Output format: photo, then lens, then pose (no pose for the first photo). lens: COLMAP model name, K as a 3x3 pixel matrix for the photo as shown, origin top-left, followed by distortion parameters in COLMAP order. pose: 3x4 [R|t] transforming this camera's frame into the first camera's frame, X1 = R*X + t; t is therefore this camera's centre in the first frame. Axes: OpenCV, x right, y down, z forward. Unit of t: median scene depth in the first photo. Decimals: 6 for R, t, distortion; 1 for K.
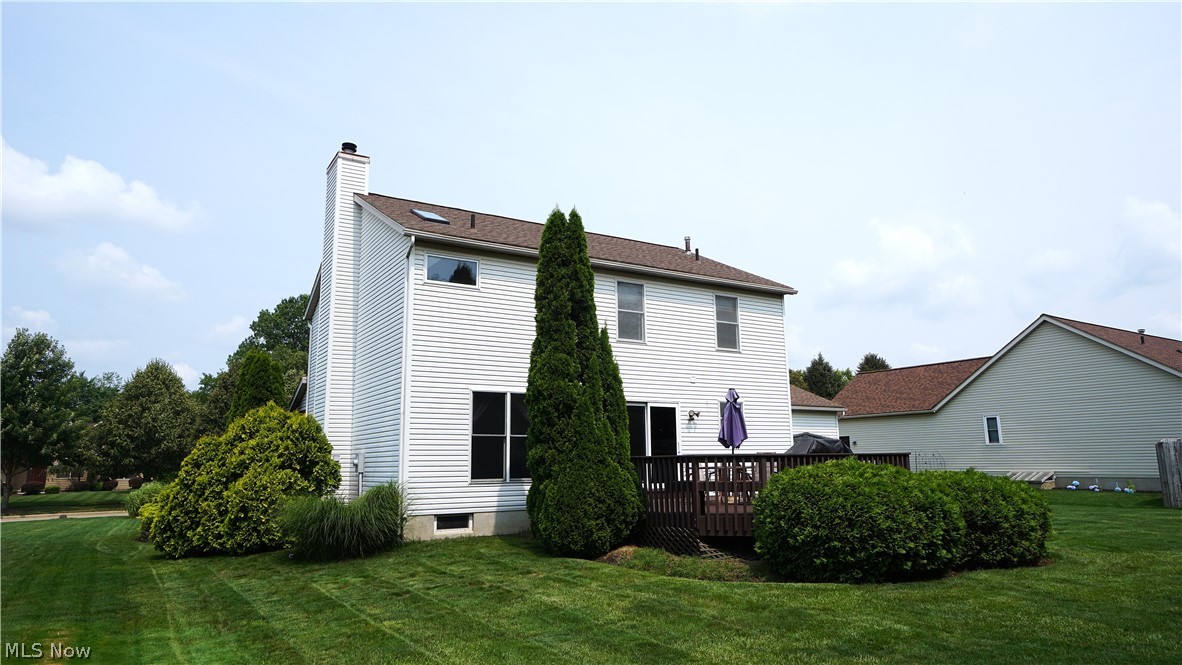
lens RADIAL K [[746.3, 0, 591.0], [0, 746.3, 332.5], [0, 0, 1]] dist [0.079929, -0.001943]
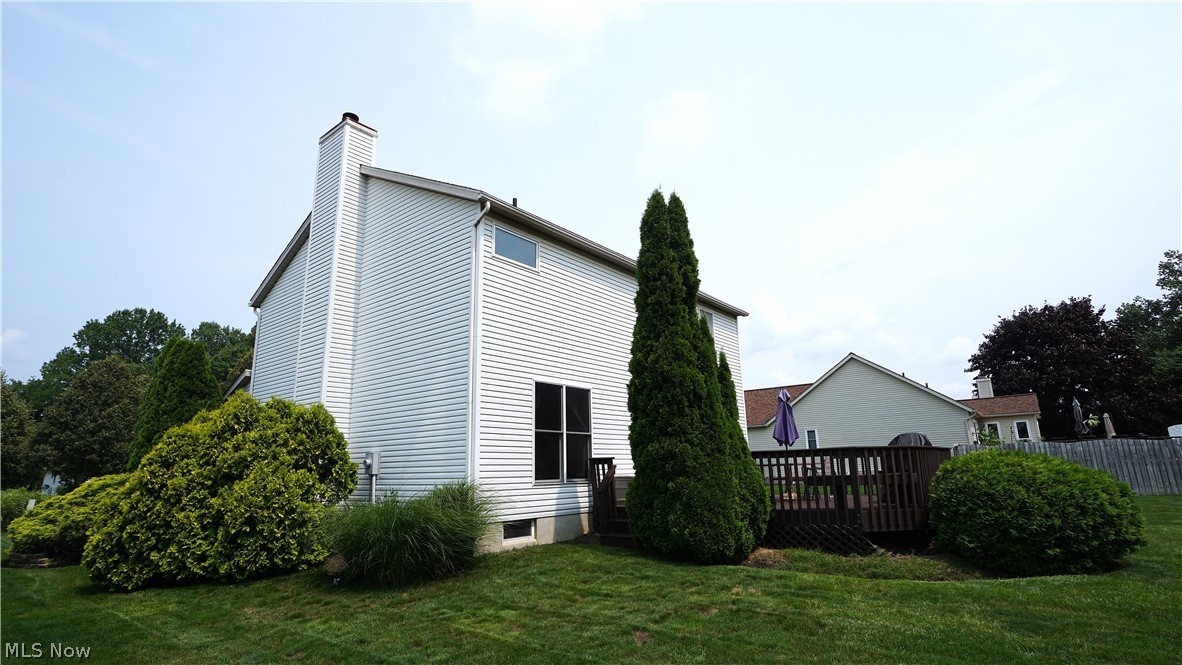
lens RADIAL K [[575.8, 0, 591.0], [0, 575.8, 332.5], [0, 0, 1]] dist [-0.000714, 0.001368]
pose [[0.939087, 0.071362, 0.336190, -0.330751], [-0.048167, 0.995879, -0.076848, 0.069274], [-0.340288, 0.055974, 0.938654, 0.320394]]
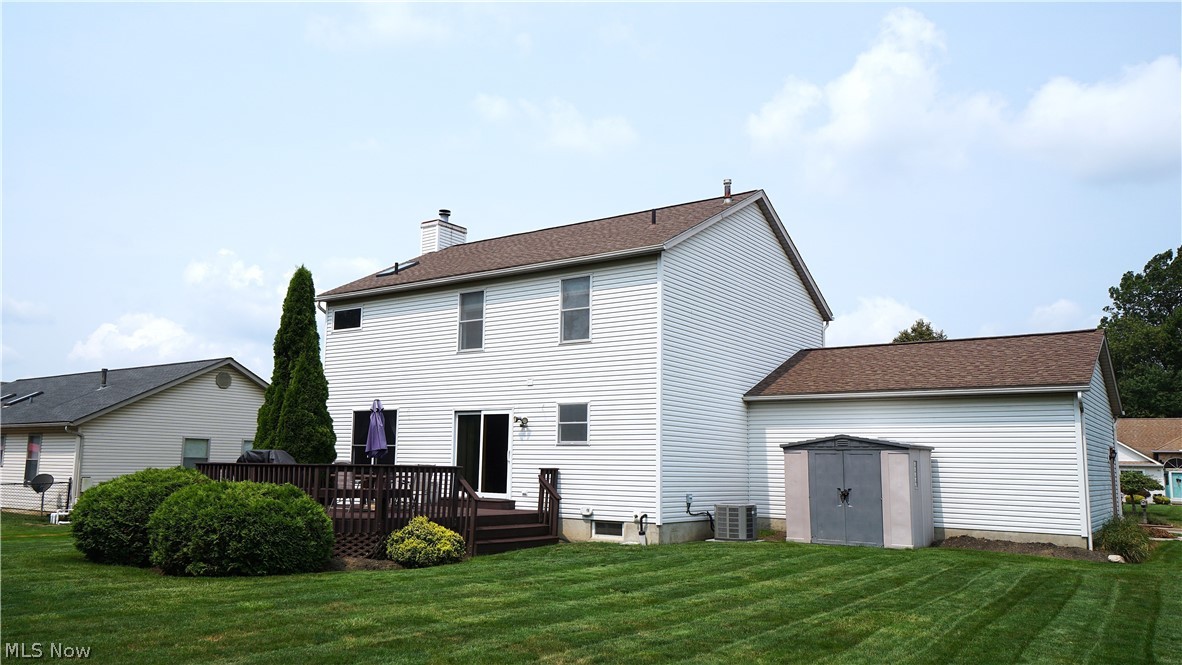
lens RADIAL K [[796.2, 0, 591.0], [0, 796.2, 332.5], [0, 0, 1]] dist [0.000500, 0.000187]
pose [[0.429955, -0.131029, -0.893292, 1.229734], [0.132959, 0.987814, -0.080898, 0.109369], [0.893007, -0.083989, 0.442137, 0.769040]]
